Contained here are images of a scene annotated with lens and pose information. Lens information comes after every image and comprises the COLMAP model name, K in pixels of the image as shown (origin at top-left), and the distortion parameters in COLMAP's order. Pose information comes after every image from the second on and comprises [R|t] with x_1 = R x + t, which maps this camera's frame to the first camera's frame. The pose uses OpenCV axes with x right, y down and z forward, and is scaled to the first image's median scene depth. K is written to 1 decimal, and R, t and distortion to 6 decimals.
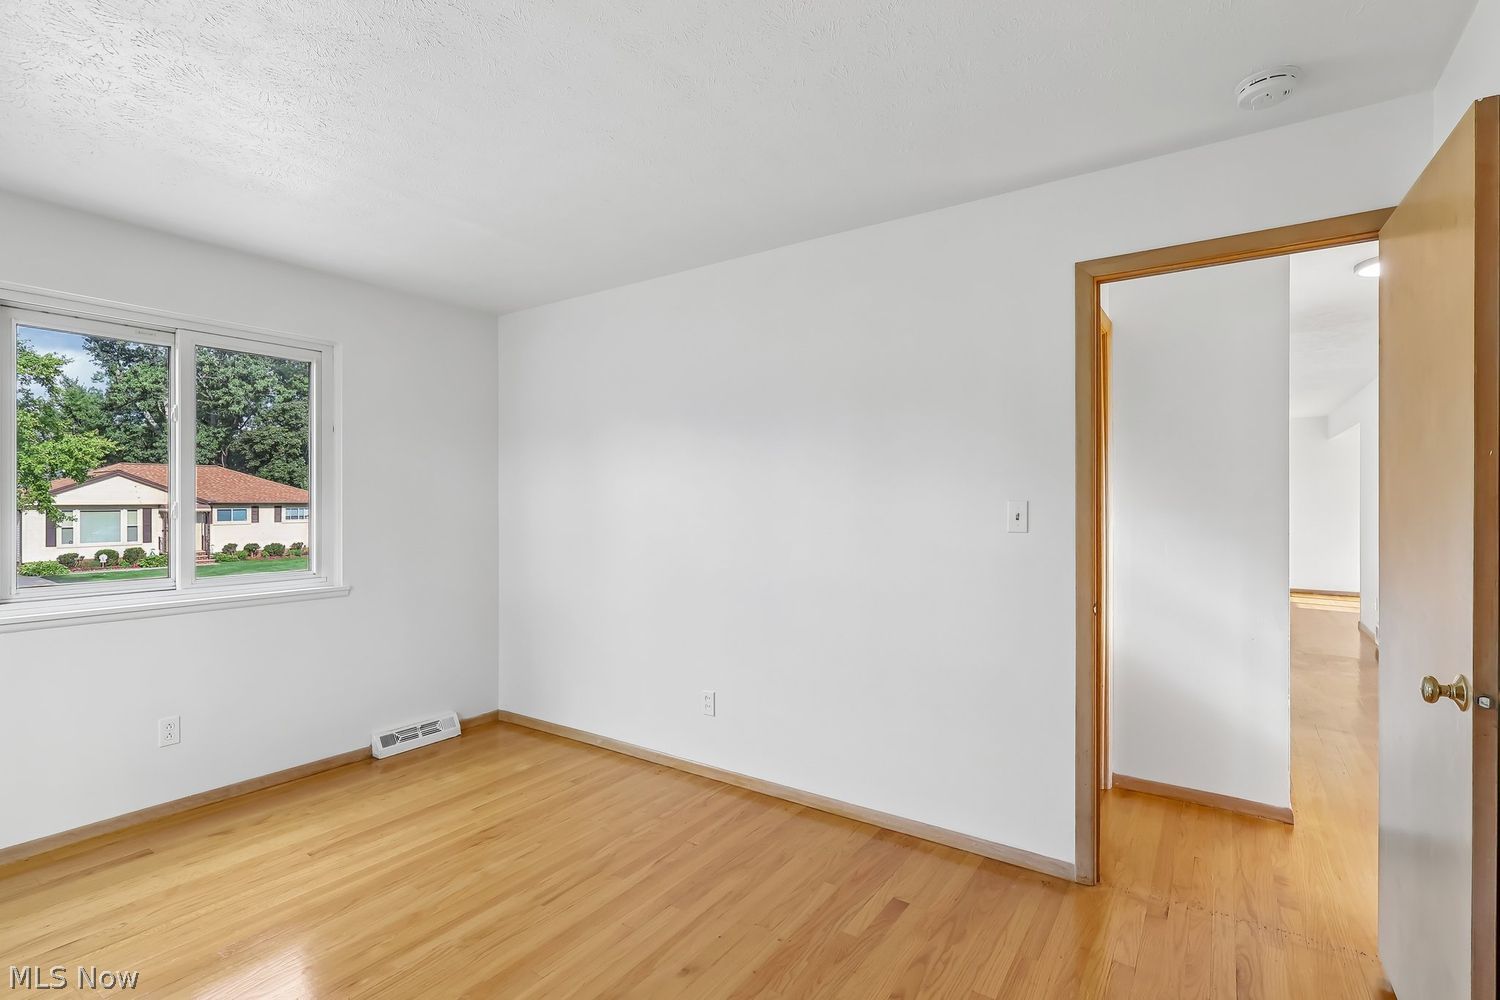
lens RADIAL K [[698.3, 0, 748.3], [0, 698.3, 503.6], [0, 0, 1]] dist [-0.001674, -0.000472]
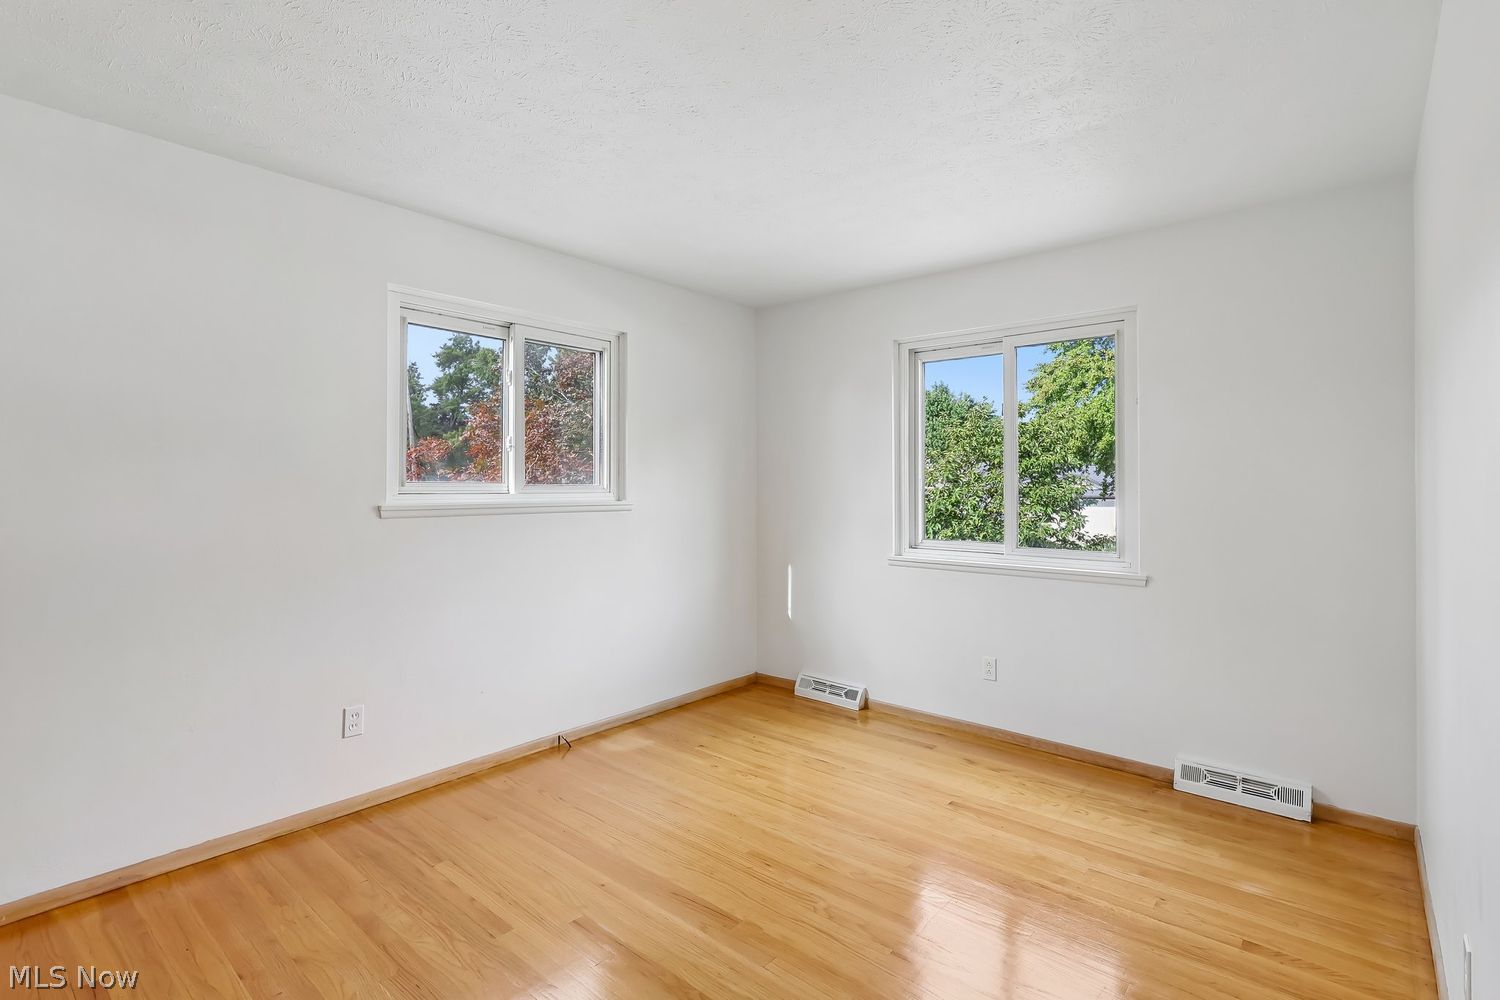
lens RADIAL K [[698.3, 0, 748.6], [0, 698.3, 486.9], [0, 0, 1]] dist [-0.001674, -0.000472]
pose [[-0.108783, 0.000188, -0.994065, 0.373541], [-0.004075, 0.999991, 0.000635, 0.006940], [0.994057, 0.004120, -0.108782, 0.613057]]
